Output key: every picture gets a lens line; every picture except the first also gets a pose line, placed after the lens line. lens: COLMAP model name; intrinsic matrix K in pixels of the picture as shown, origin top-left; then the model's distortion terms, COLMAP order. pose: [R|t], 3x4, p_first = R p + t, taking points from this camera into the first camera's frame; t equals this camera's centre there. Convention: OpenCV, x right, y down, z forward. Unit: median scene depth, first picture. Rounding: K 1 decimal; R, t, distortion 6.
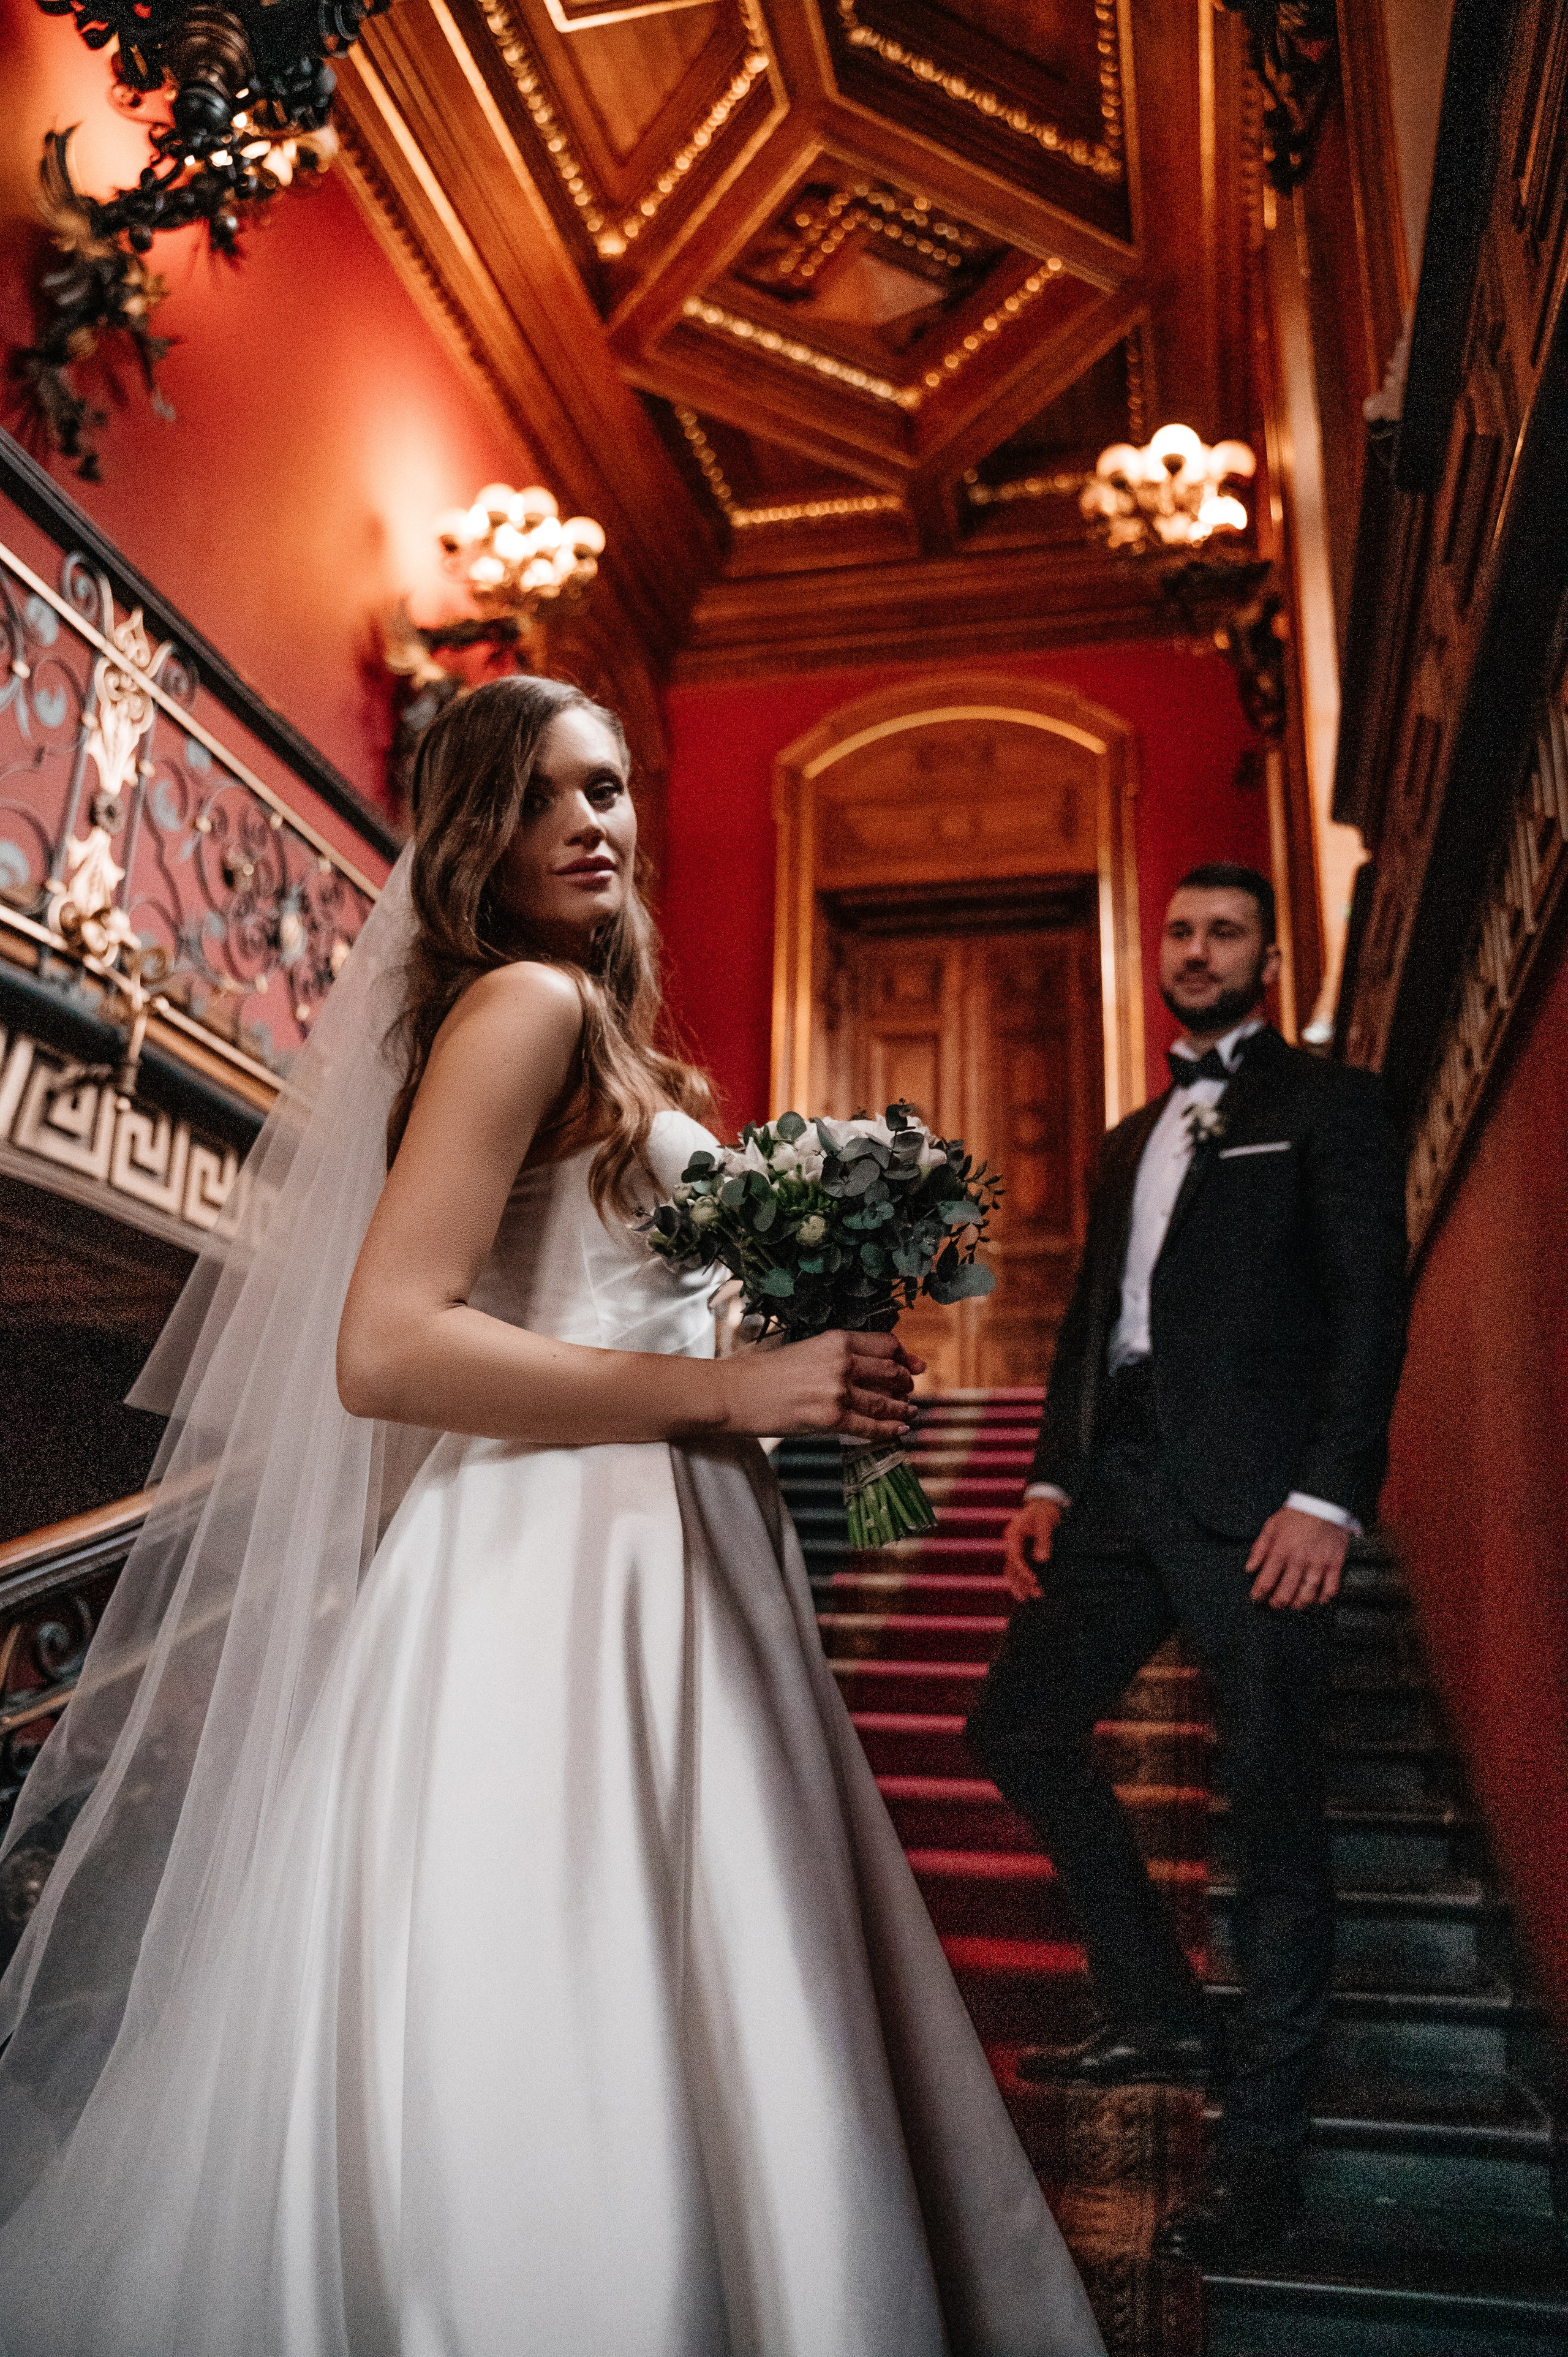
lens RADIAL K [[1959.1, 0, 837.5], [0, 1959.1, 1123.2], [0, 0, 1]] dist [-0.008267, -0.008036]
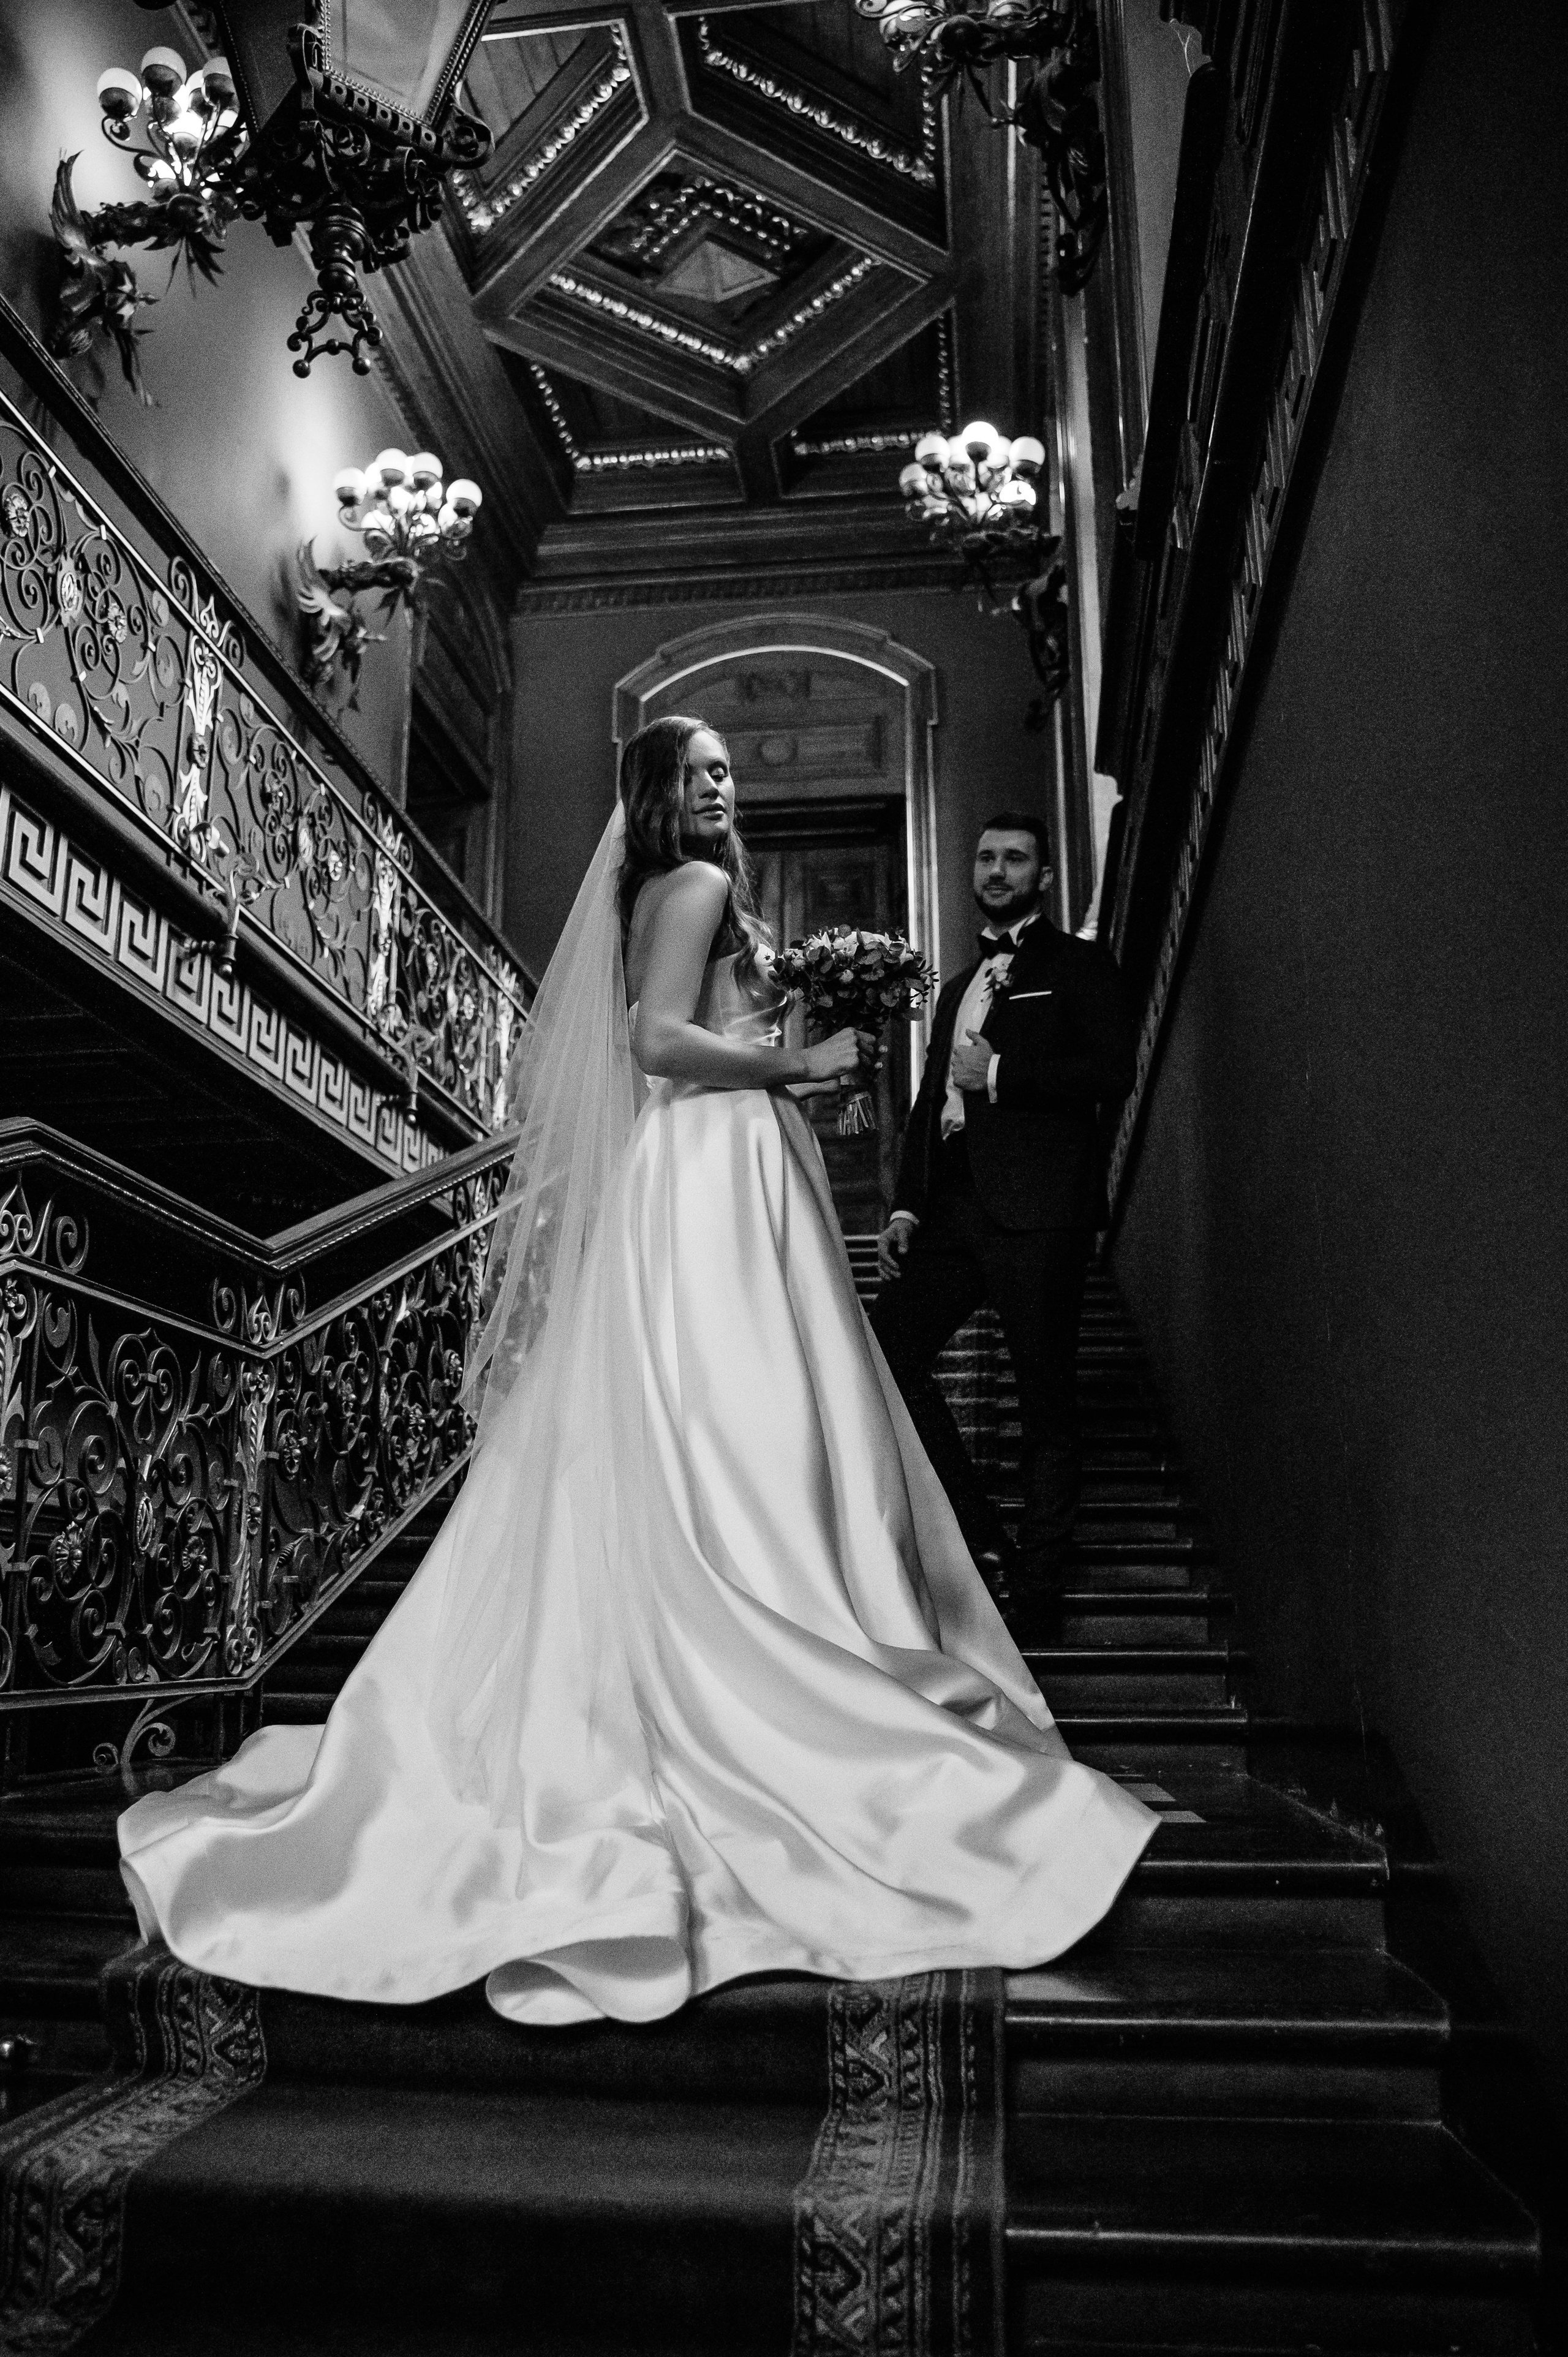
lens RADIAL K [[1904.3, 0, 788.3], [0, 1904.3, 1174.7], [0, 0, 1]] dist [0.014611, -0.008296]
pose [[0.996743, 0.001569, 0.080625, -0.033082], [-0.007503, 0.997278, 0.073350, 0.014450], [-0.080291, -0.073717, 0.994042, -0.161221]]
